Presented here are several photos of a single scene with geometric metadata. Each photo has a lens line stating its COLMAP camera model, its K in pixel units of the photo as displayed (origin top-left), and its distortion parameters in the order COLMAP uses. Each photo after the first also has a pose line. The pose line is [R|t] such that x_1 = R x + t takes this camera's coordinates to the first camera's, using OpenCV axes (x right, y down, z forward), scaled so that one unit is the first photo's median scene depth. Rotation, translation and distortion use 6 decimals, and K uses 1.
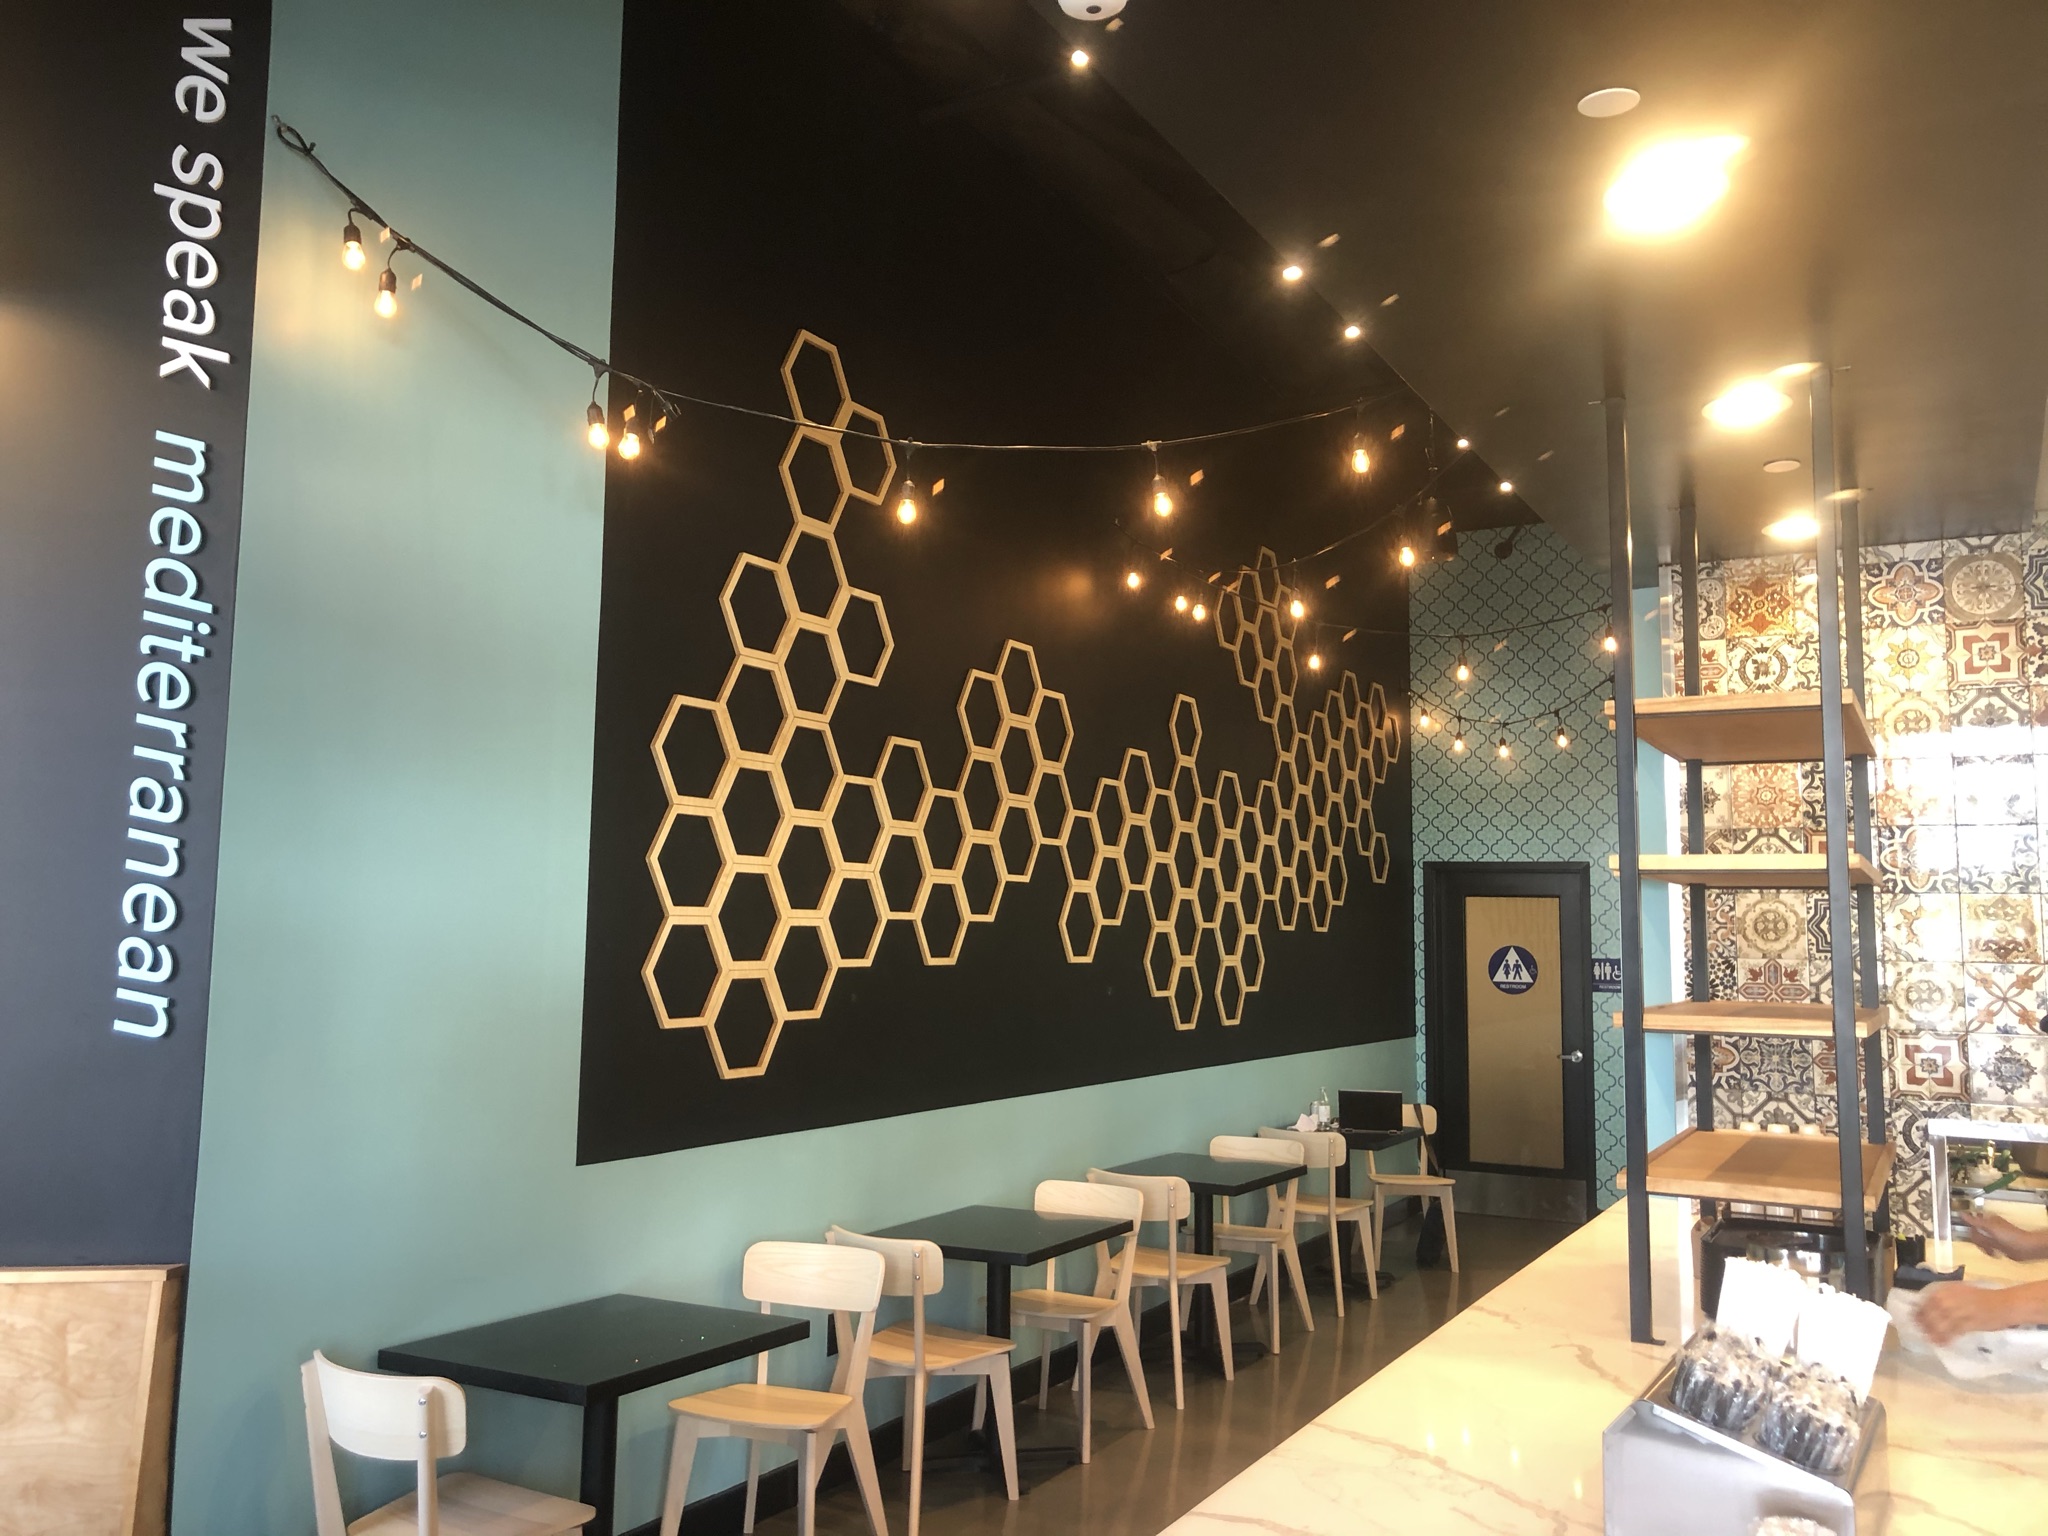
lens RADIAL K [[1702.4, 0, 1012.2], [0, 1702.4, 735.8], [0, 0, 1]] dist [0.012389, 0.011791]
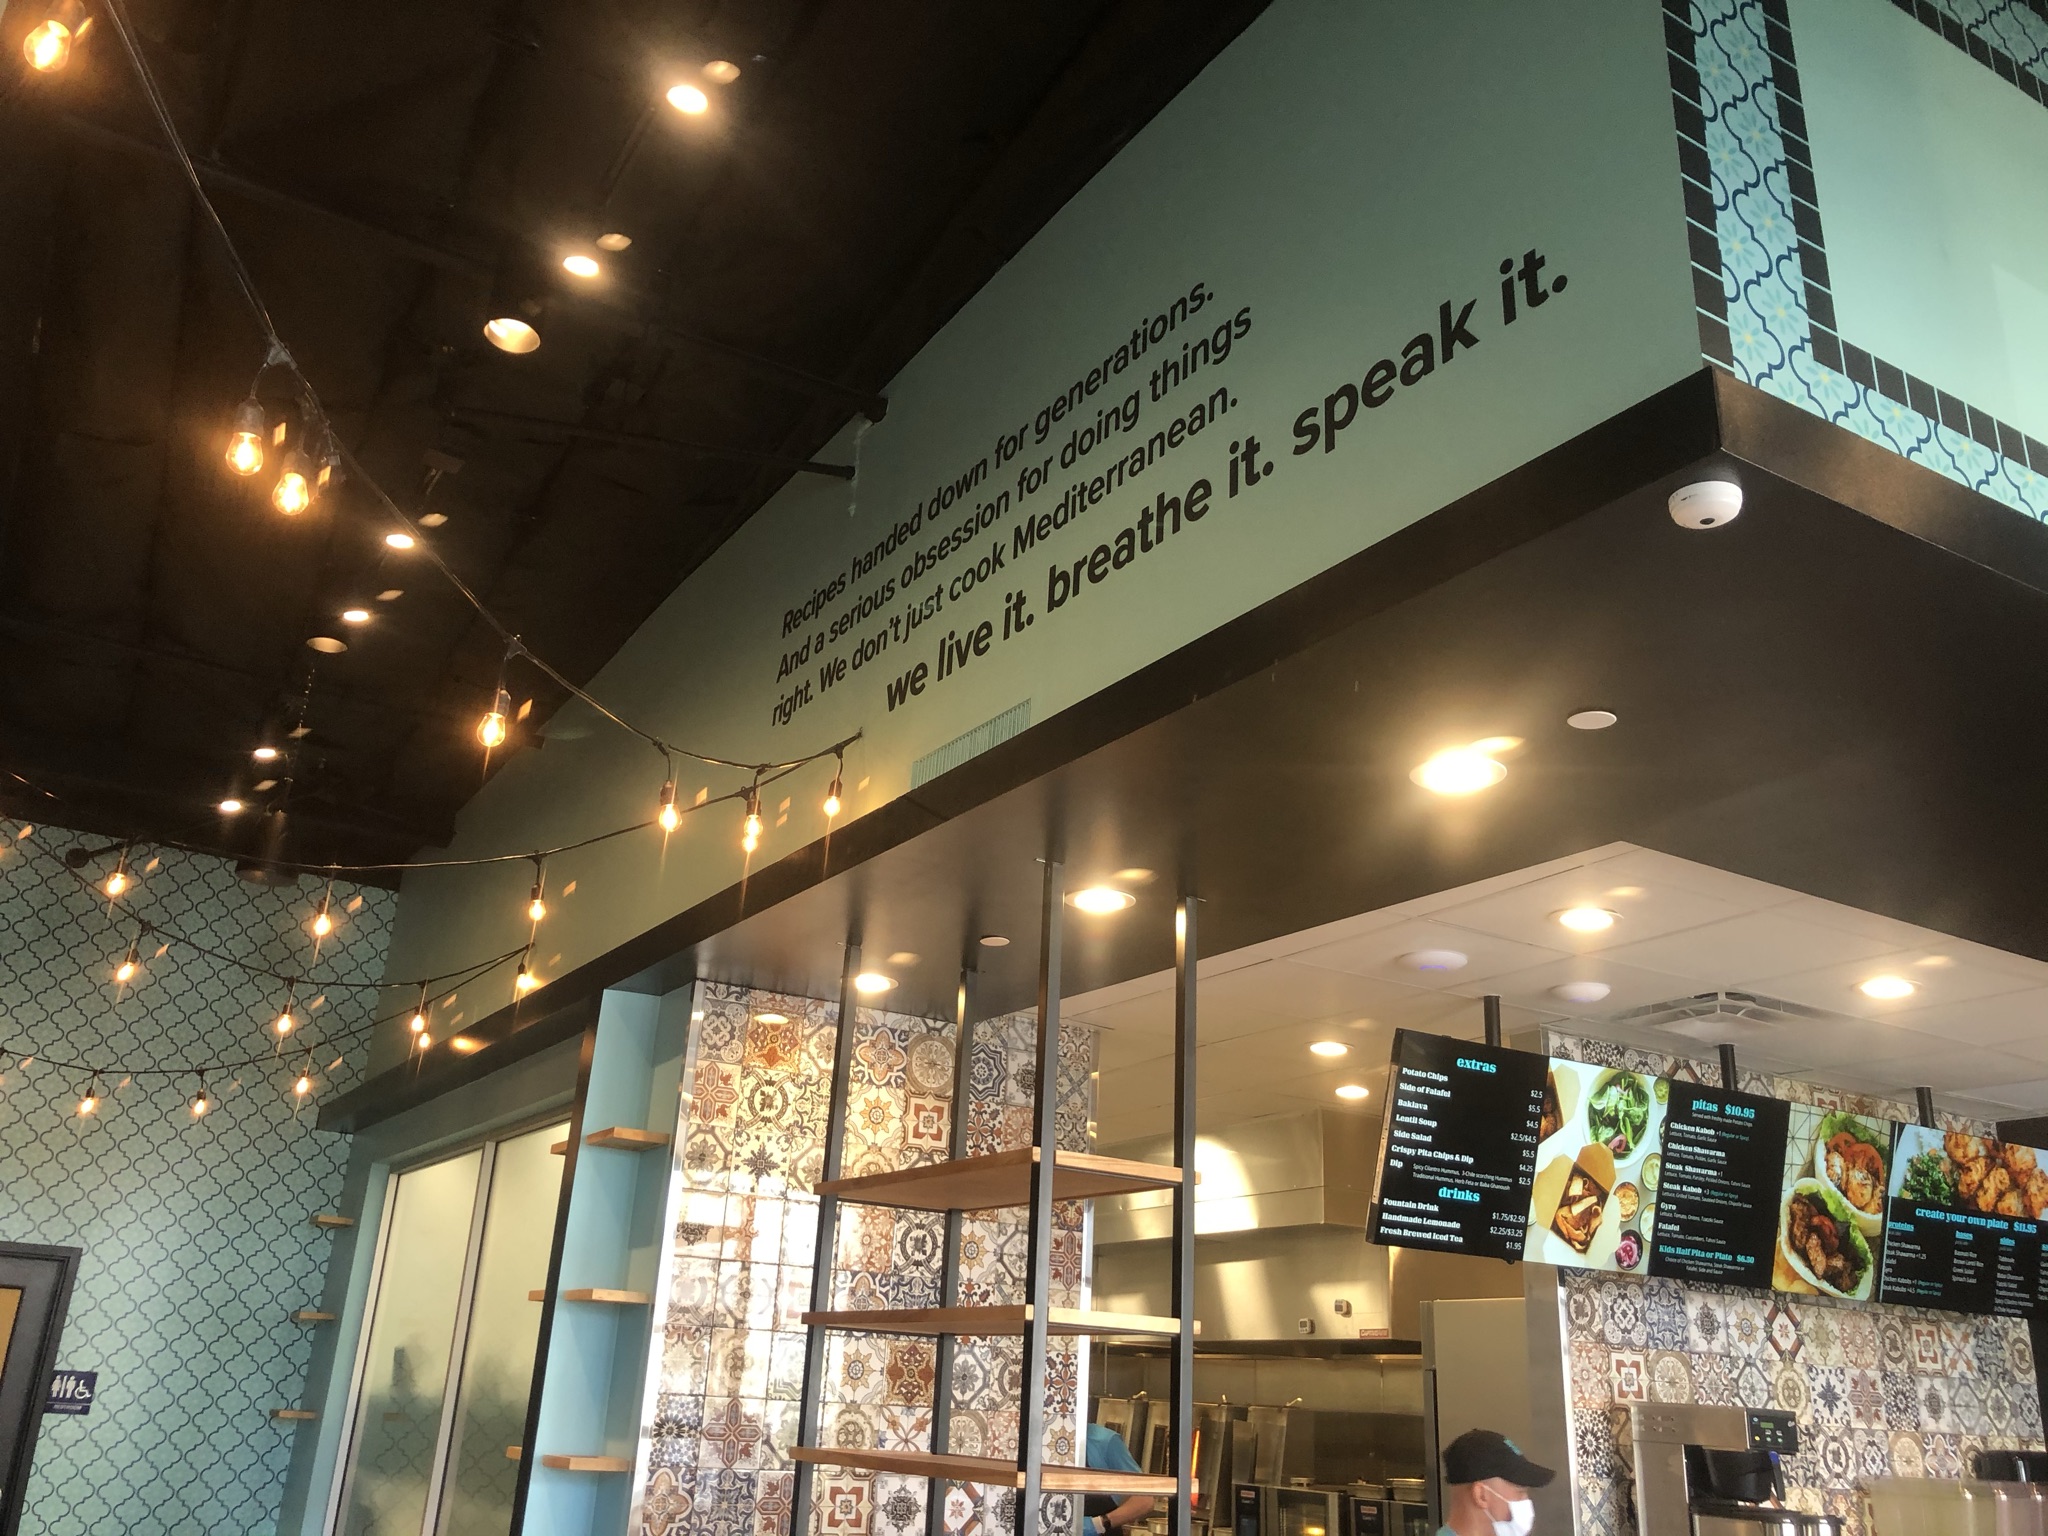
lens RADIAL K [[1702.4, 0, 1012.2], [0, 1702.4, 735.8], [0, 0, 1]] dist [0.012389, 0.011791]
pose [[0.499893, 0.327423, 0.801811, -0.410681], [-0.146074, 0.944397, -0.294578, 0.036223], [-0.853680, 0.030134, 0.519926, 0.337377]]
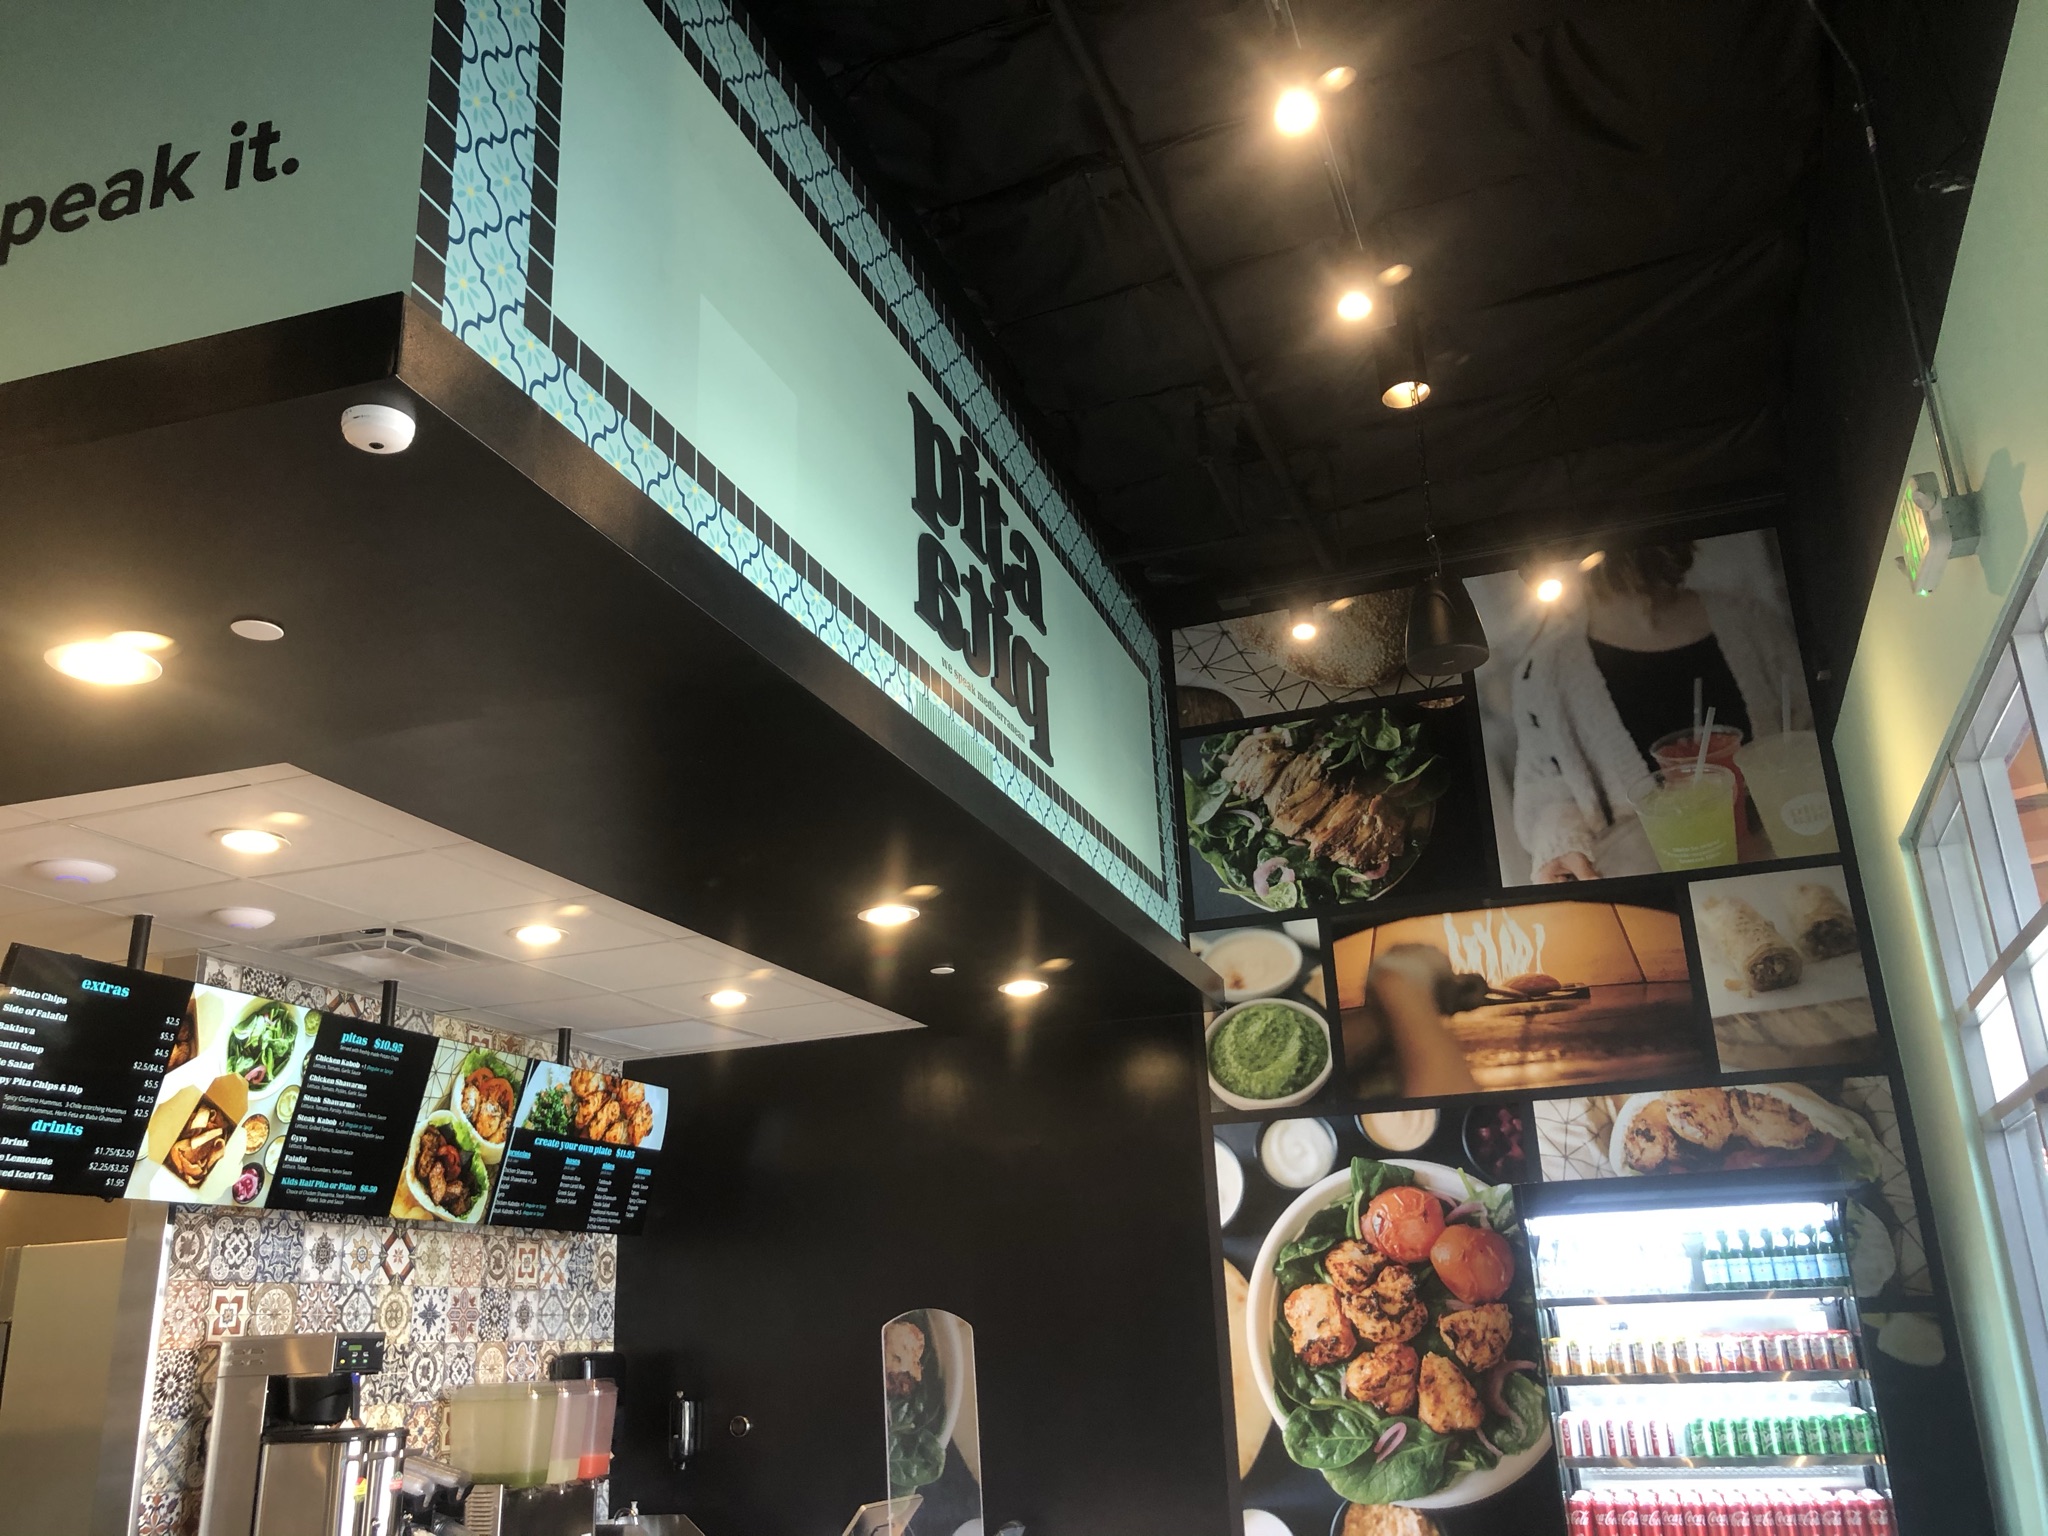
lens RADIAL K [[1702.4, 0, 1012.2], [0, 1702.4, 735.8], [0, 0, 1]] dist [0.012389, 0.011791]
pose [[-0.184286, 0.325528, 0.927400, -0.397464], [-0.081734, 0.935217, -0.344513, 0.034753], [-0.979468, -0.139289, -0.145741, 0.307270]]
